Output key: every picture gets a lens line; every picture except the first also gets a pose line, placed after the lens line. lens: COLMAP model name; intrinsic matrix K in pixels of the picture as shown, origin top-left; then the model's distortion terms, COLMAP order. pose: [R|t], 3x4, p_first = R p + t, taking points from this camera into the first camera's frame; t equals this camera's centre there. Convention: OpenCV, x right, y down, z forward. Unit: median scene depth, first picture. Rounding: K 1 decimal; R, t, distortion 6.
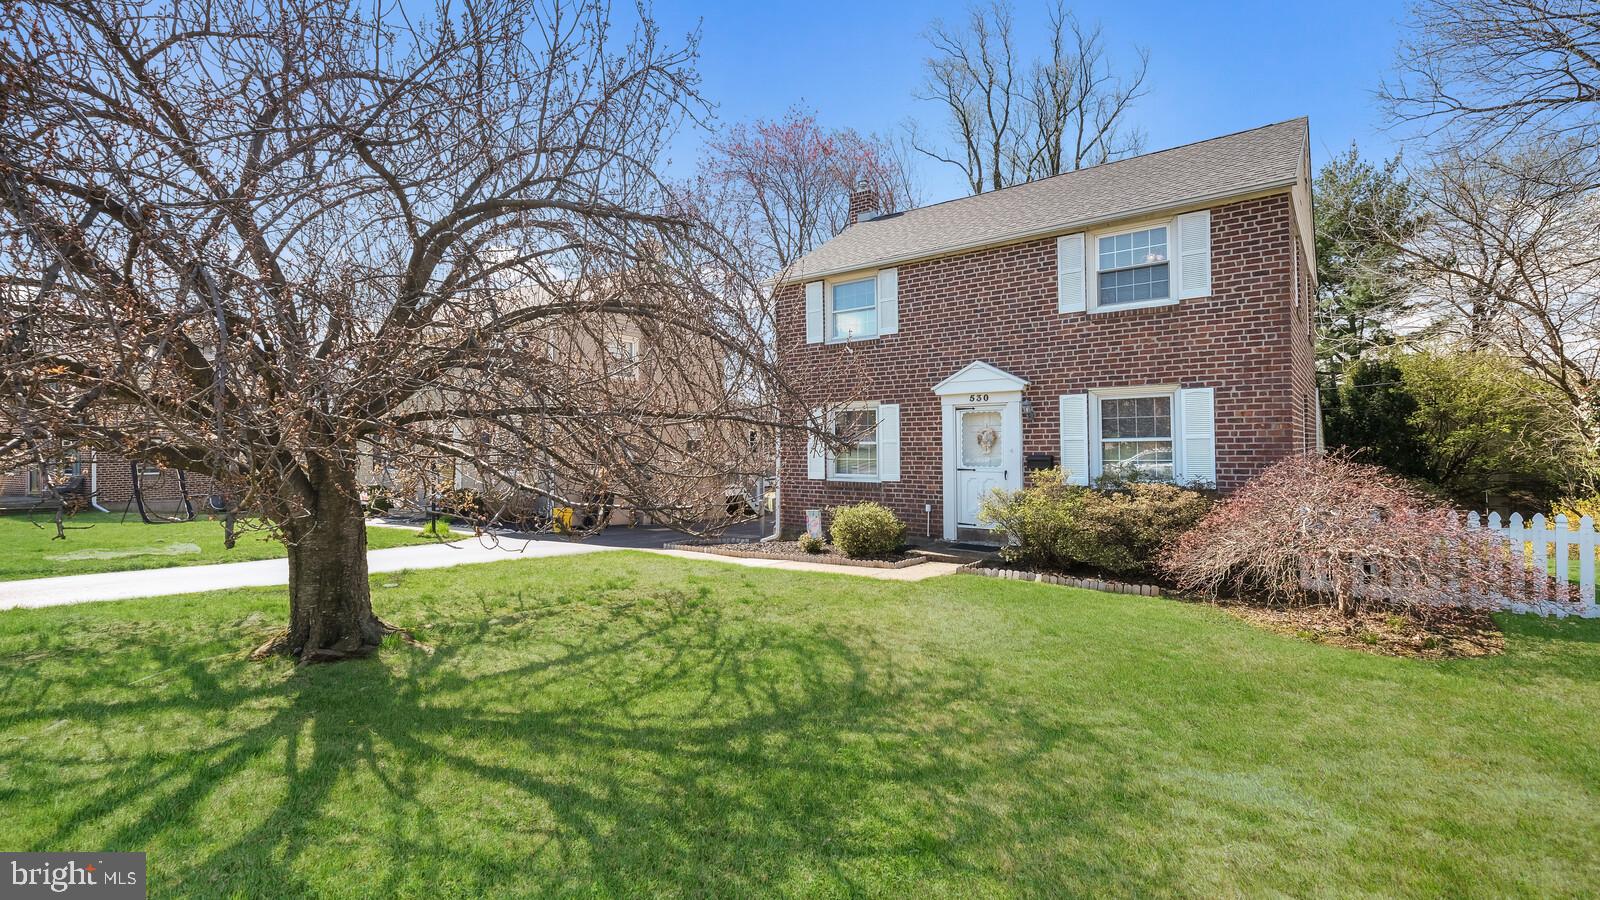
lens RADIAL K [[694.0, 0, 798.6], [0, 694.0, 436.6], [0, 0, 1]] dist [0.014460, 0.000377]
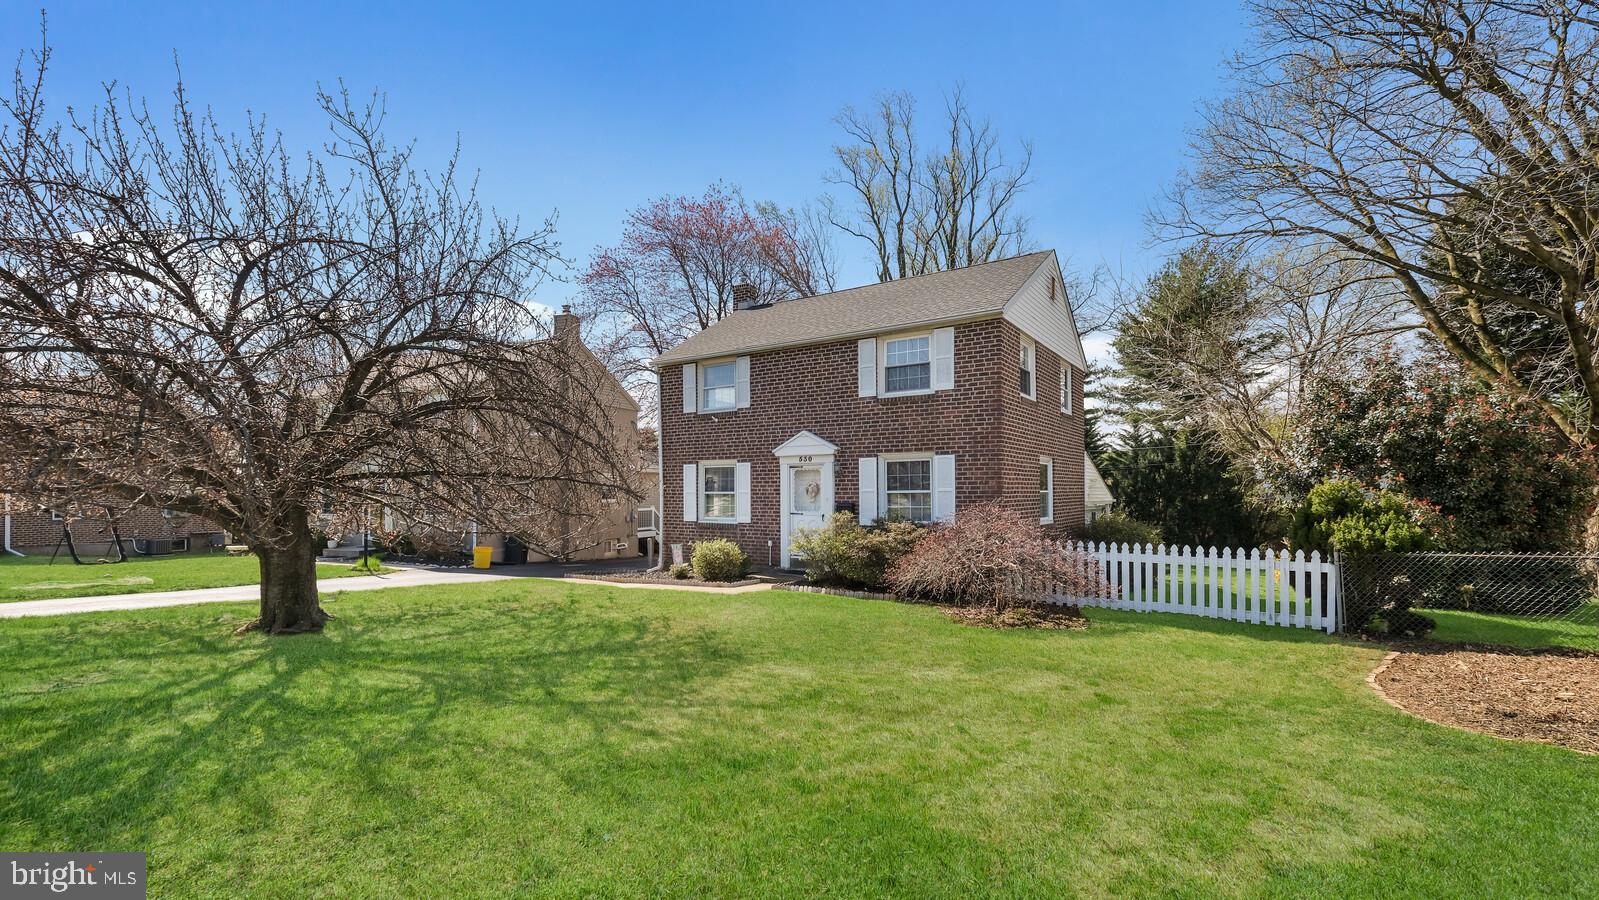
lens RADIAL K [[667.0, 0, 788.9], [0, 667.0, 481.3], [0, 0, 1]] dist [0.044510, 0.000093]
pose [[0.997422, 0.005585, 0.071548, 0.142573], [-0.005336, 0.999979, -0.003666, -0.008945], [-0.071567, 0.003275, 0.997430, -0.261306]]
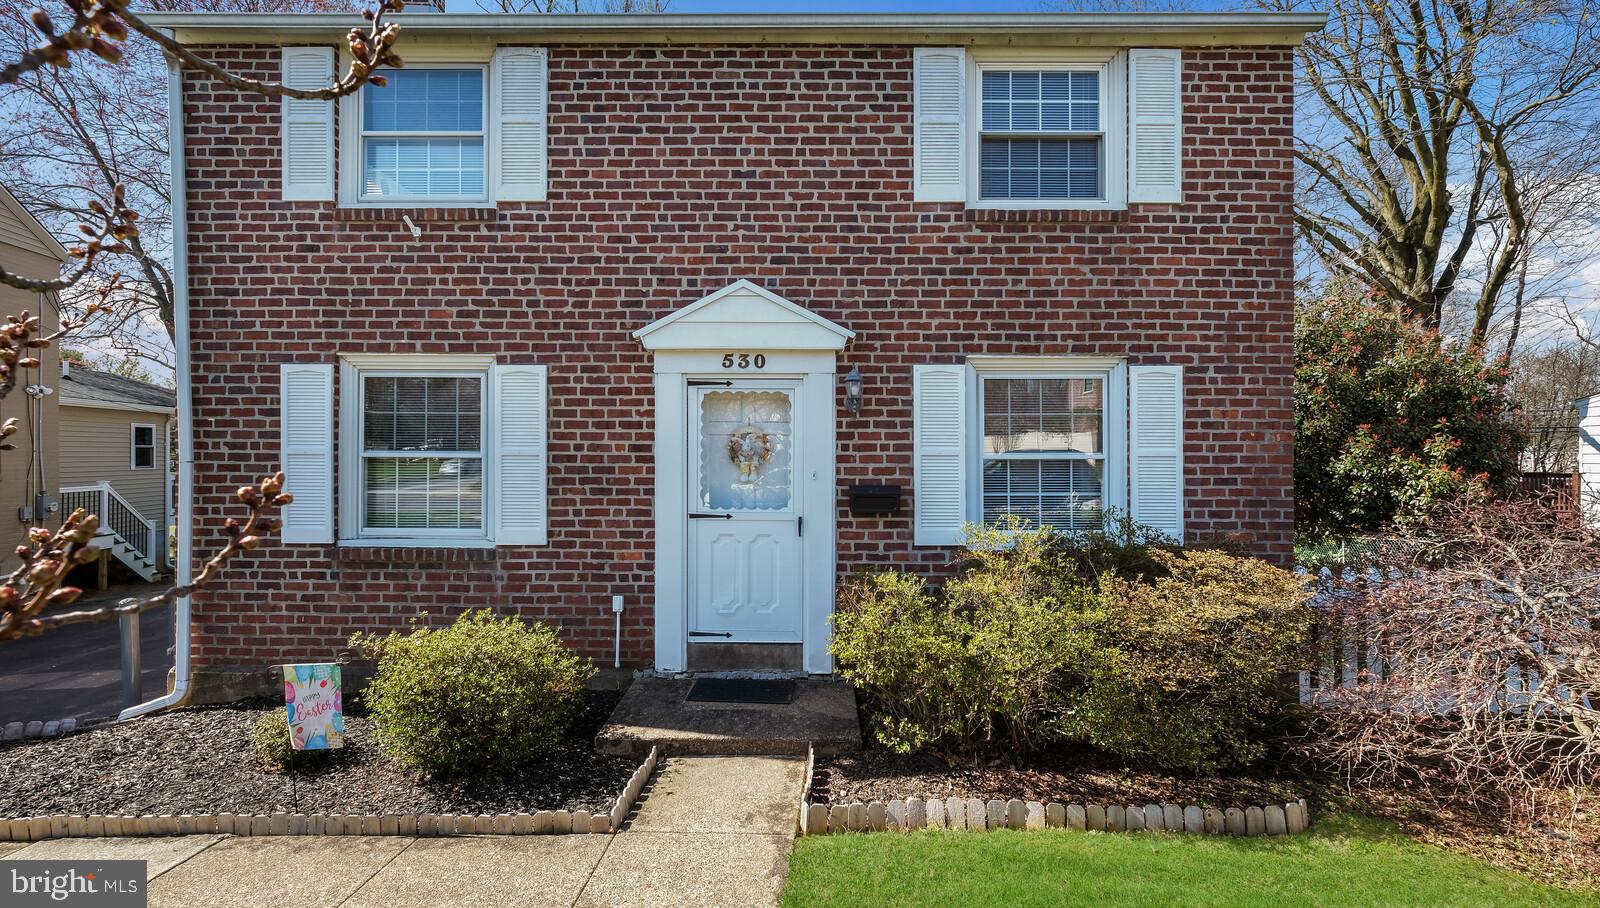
lens RADIAL K [[735.1, 0, 801.5], [0, 735.1, 450.1], [0, 0, 1]] dist [-0.004112, -0.000380]
pose [[0.792395, 0.011874, 0.609893, -0.008272], [-0.018829, 0.999810, 0.004999, 0.000485], [-0.609718, -0.015445, 0.792468, 0.603540]]
